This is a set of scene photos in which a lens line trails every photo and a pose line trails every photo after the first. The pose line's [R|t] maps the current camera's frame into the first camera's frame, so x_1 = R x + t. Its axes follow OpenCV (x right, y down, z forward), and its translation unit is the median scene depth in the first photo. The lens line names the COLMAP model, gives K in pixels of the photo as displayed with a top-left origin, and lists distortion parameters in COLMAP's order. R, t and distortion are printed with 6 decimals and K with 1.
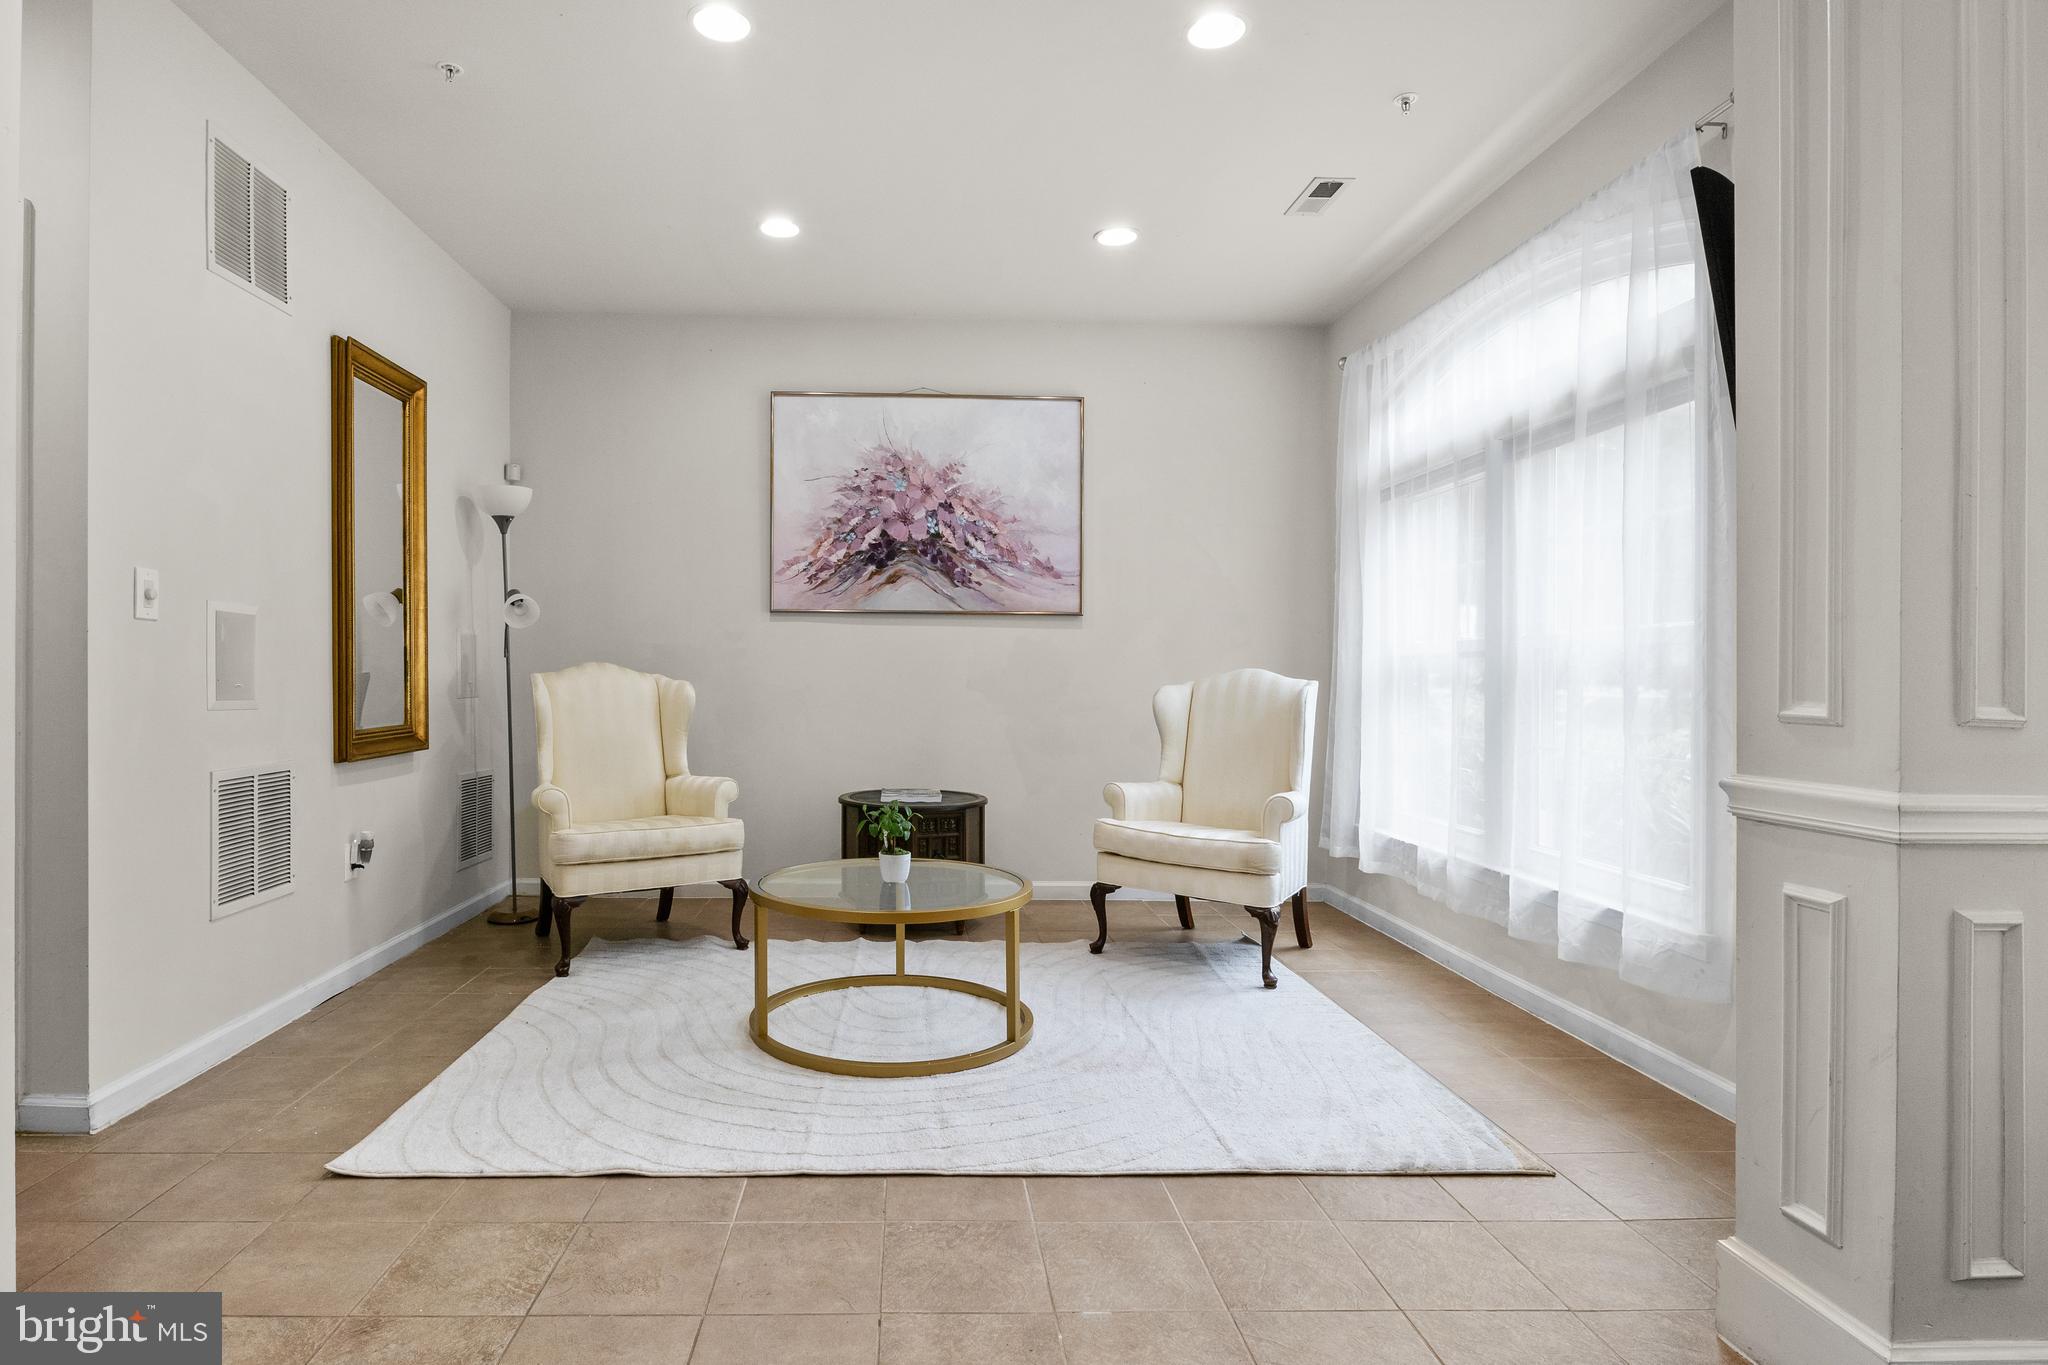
lens RADIAL K [[1089.6, 0, 922.4], [0, 1089.6, 679.9], [0, 0, 1]] dist [-0.007213, -0.000552]
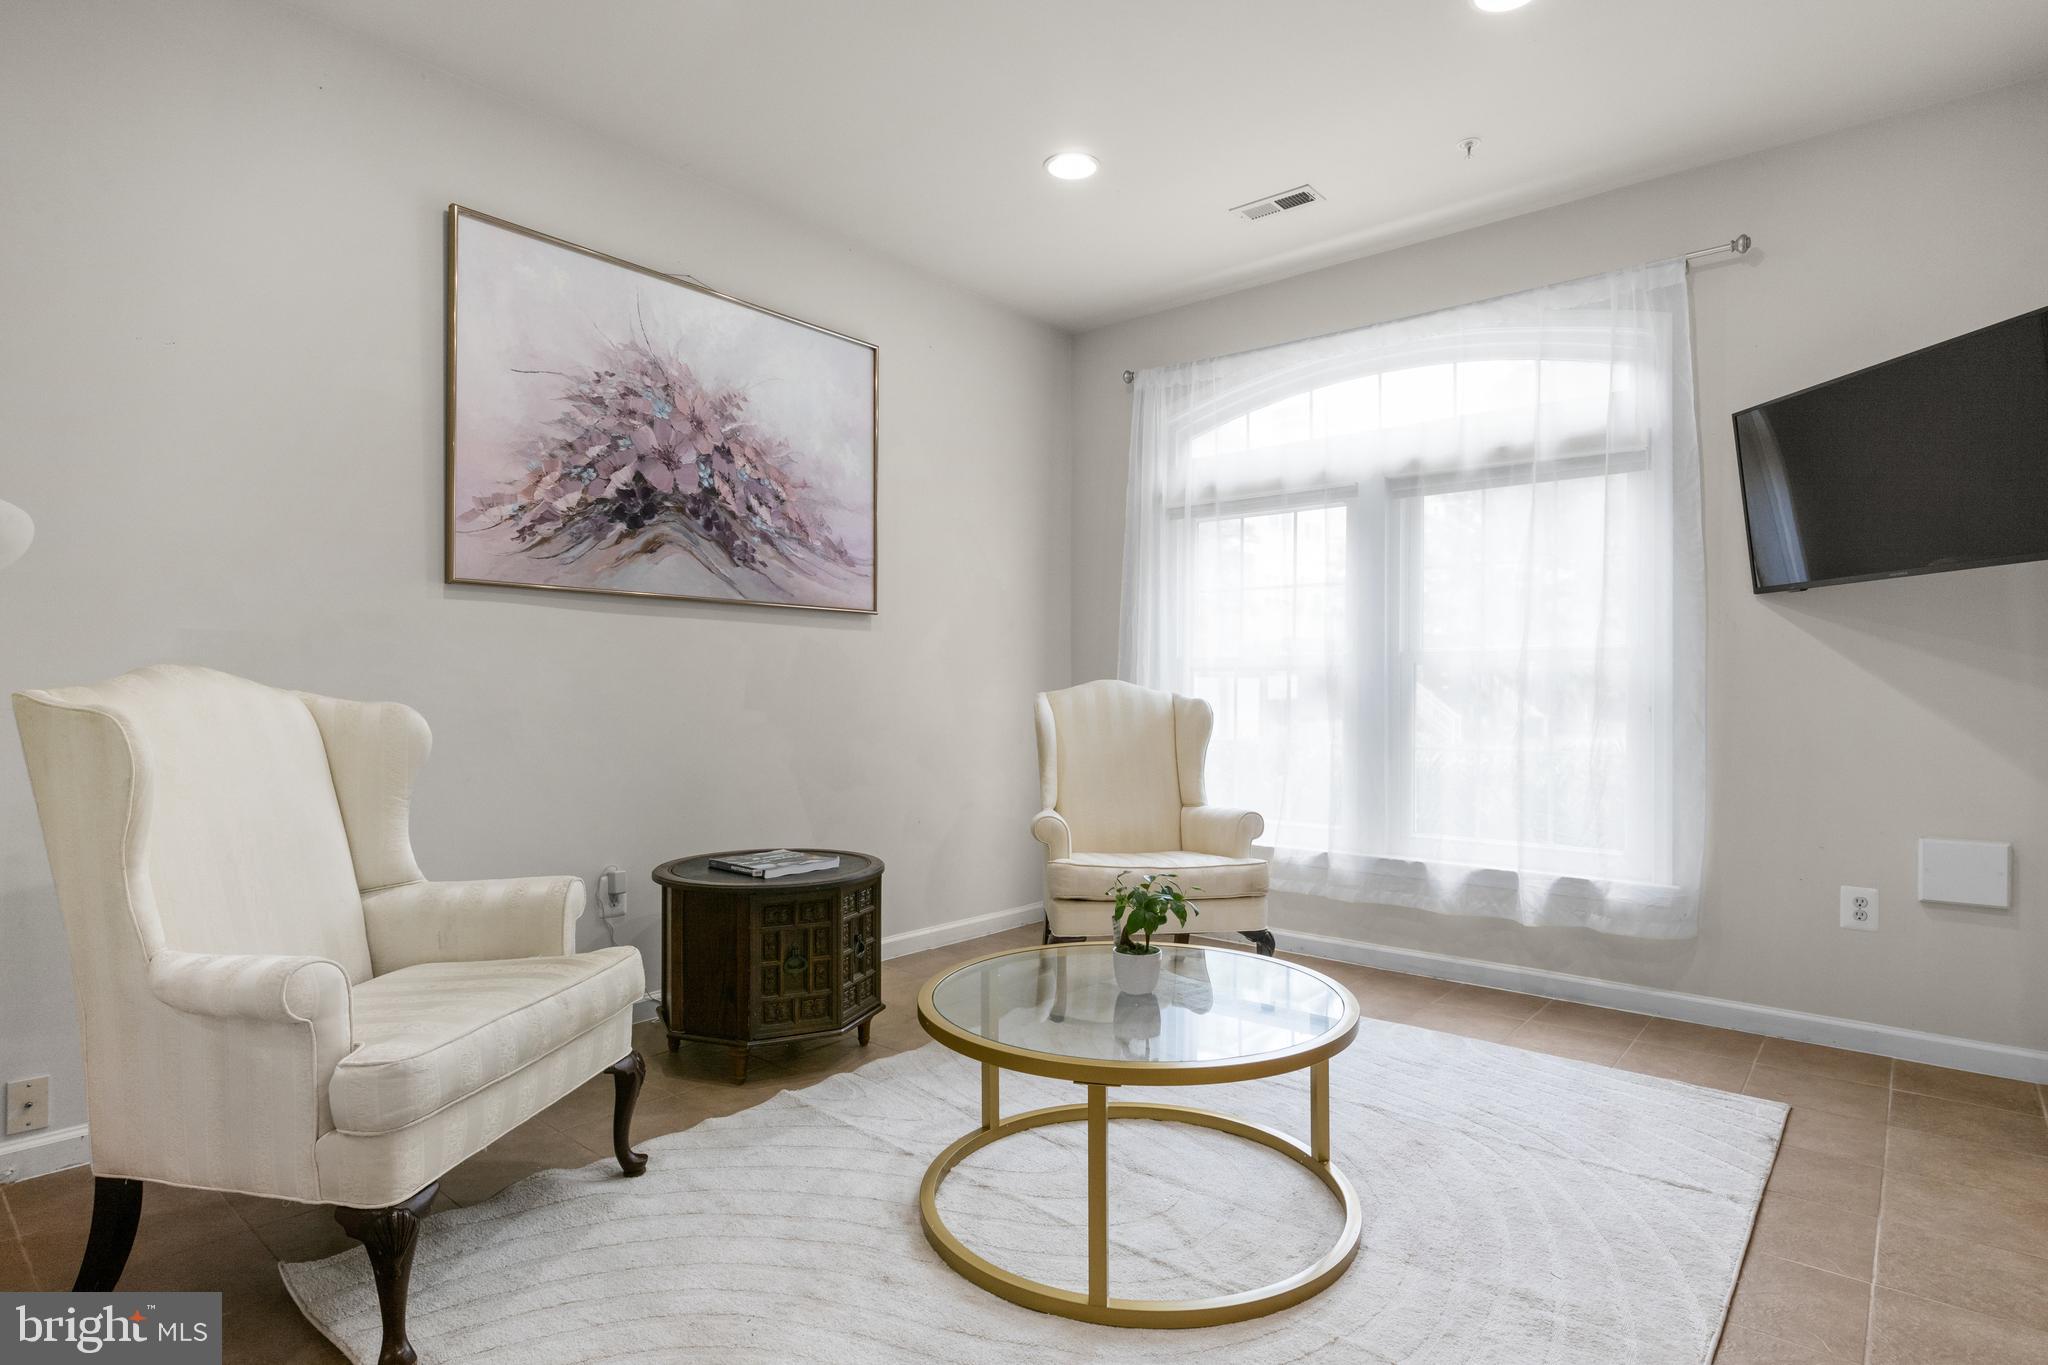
lens RADIAL K [[1033.7, 0, 1097.7], [0, 1033.7, 693.1], [0, 0, 1]] dist [-0.007786, -0.000949]
pose [[0.642332, -0.009057, 0.766373, -0.339943], [0.007237, 0.999957, 0.005752, -0.003857], [-0.766392, 0.001851, 0.642370, 0.380501]]
